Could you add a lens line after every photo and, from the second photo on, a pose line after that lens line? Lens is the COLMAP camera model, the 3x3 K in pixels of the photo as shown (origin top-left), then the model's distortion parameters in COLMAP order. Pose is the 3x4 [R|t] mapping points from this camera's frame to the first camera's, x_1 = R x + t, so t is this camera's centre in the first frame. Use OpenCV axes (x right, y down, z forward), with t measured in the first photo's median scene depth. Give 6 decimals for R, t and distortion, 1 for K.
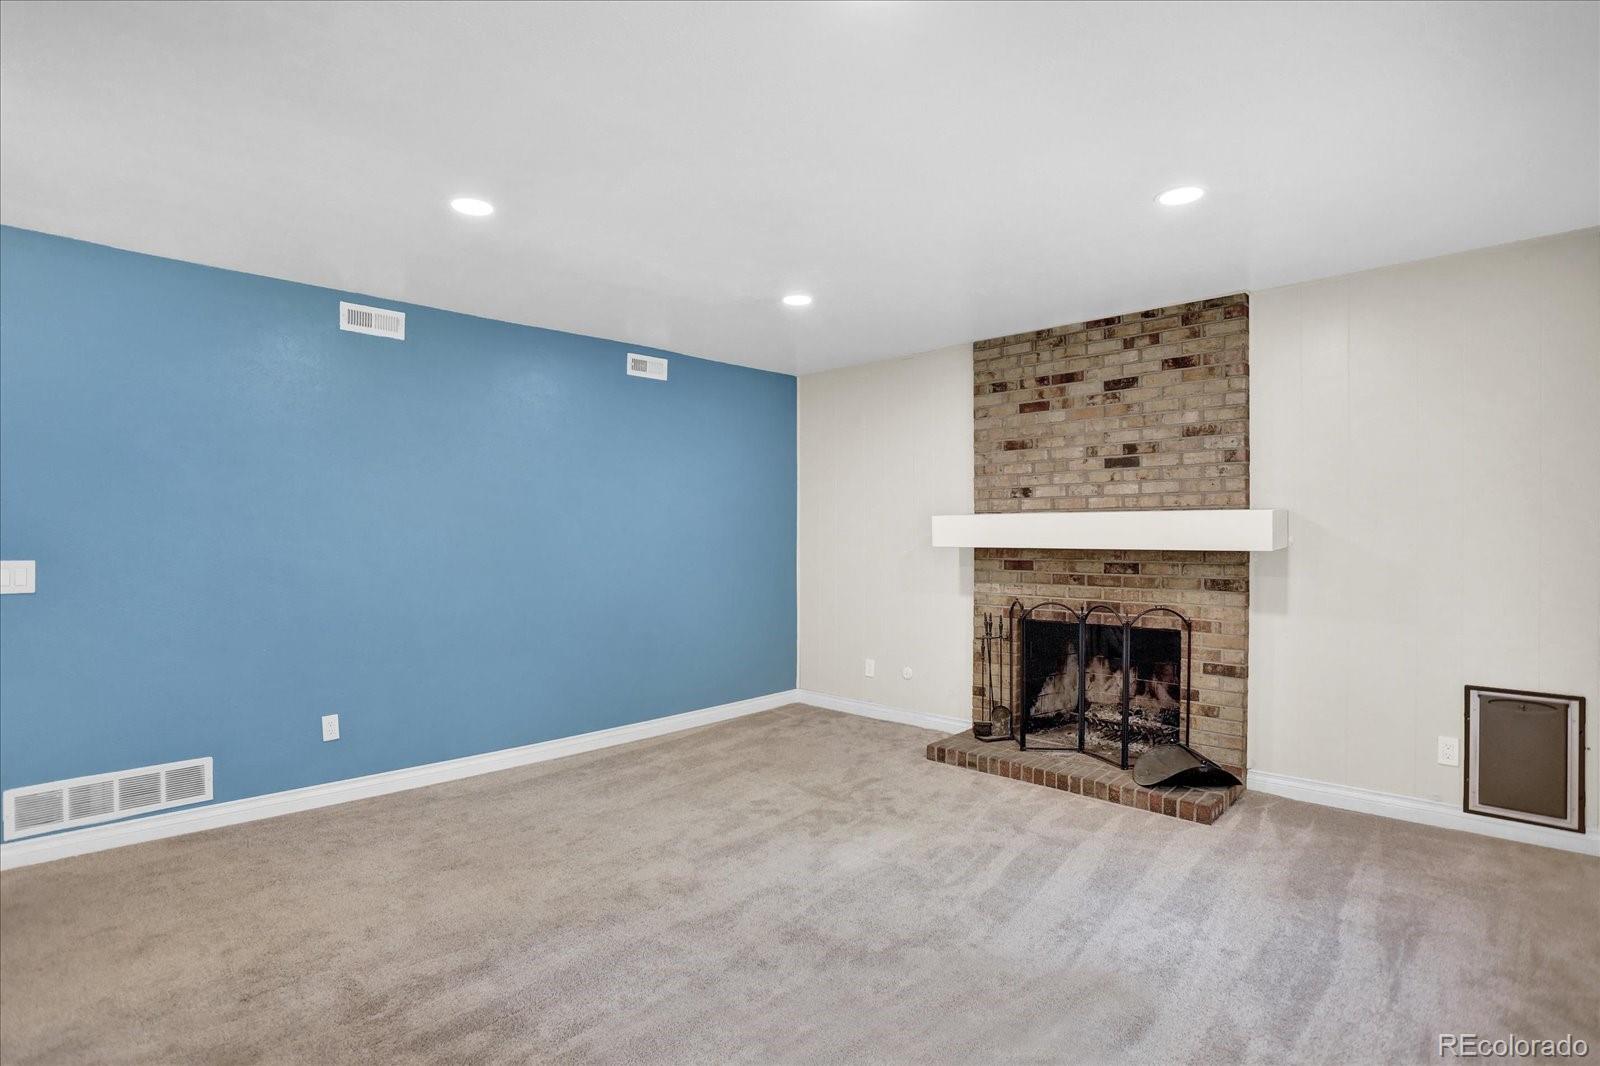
lens RADIAL K [[799.8, 0, 794.4], [0, 799.8, 527.2], [0, 0, 1]] dist [-0.048570, 0.008106]
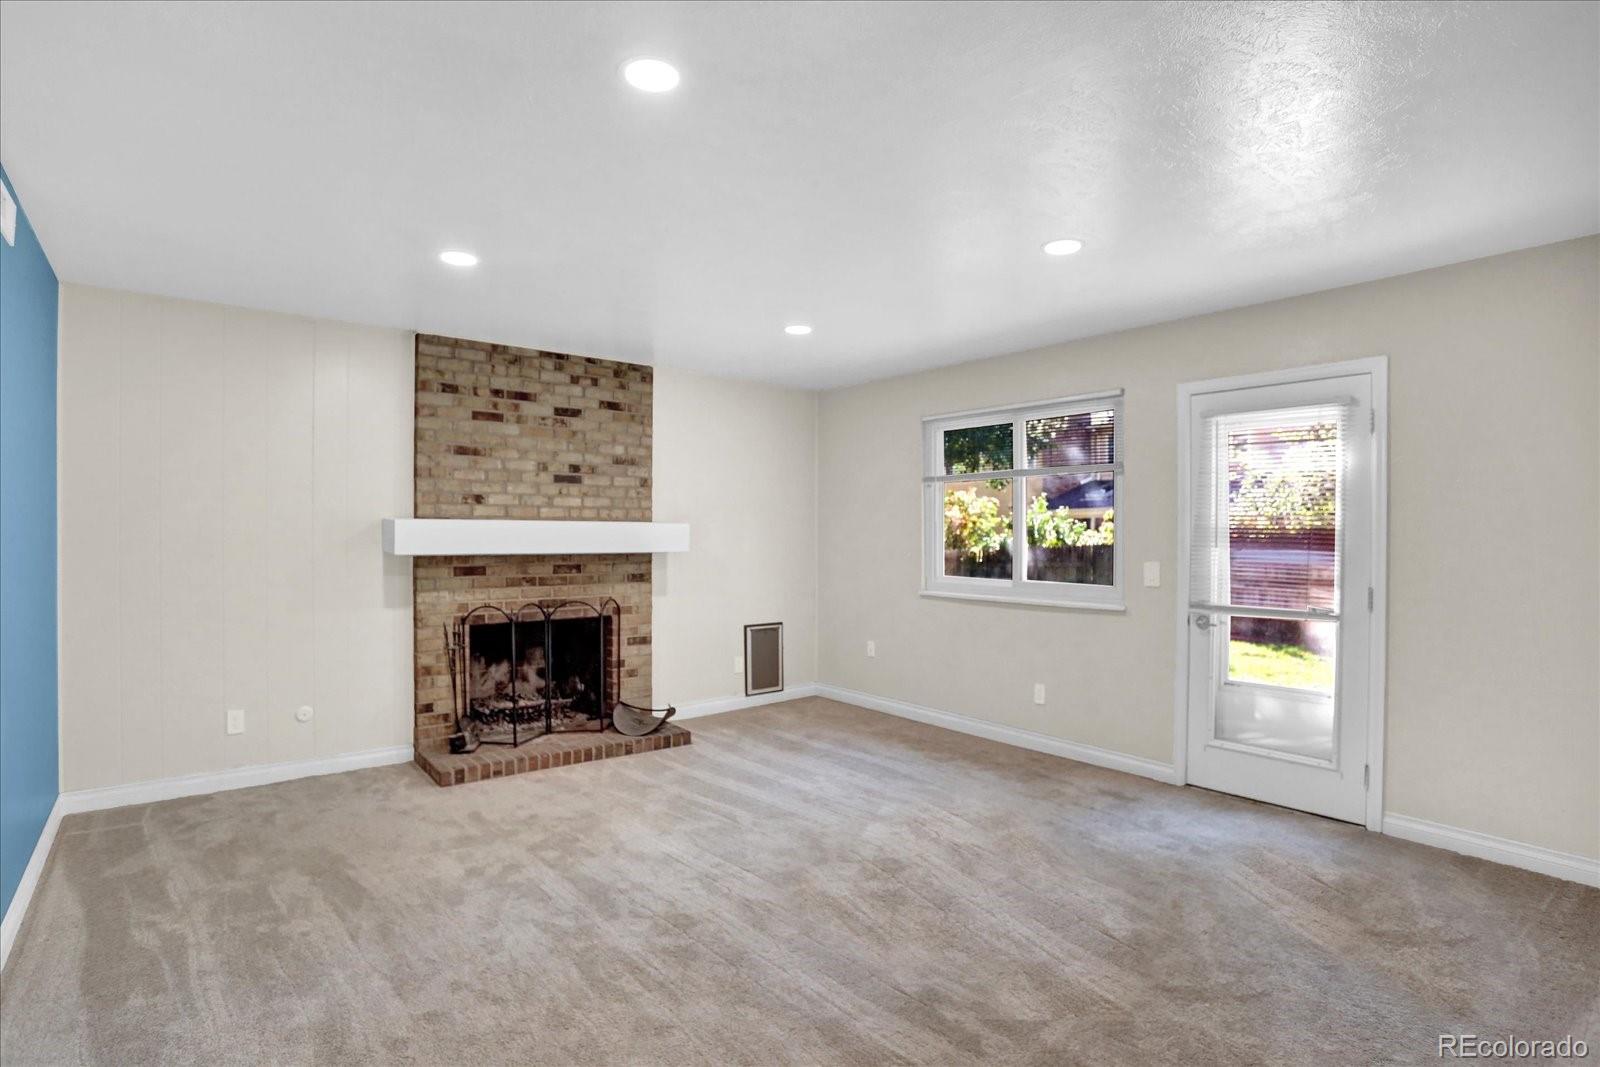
lens RADIAL K [[799.8, 0, 794.5], [0, 799.8, 536.3], [0, 0, 1]] dist [-0.048570, 0.008106]
pose [[0.118128, 0.000262, 0.992998, -0.744697], [-0.008411, 0.999964, 0.000737, -0.000551], [-0.992963, -0.008439, 0.118126, 0.540691]]
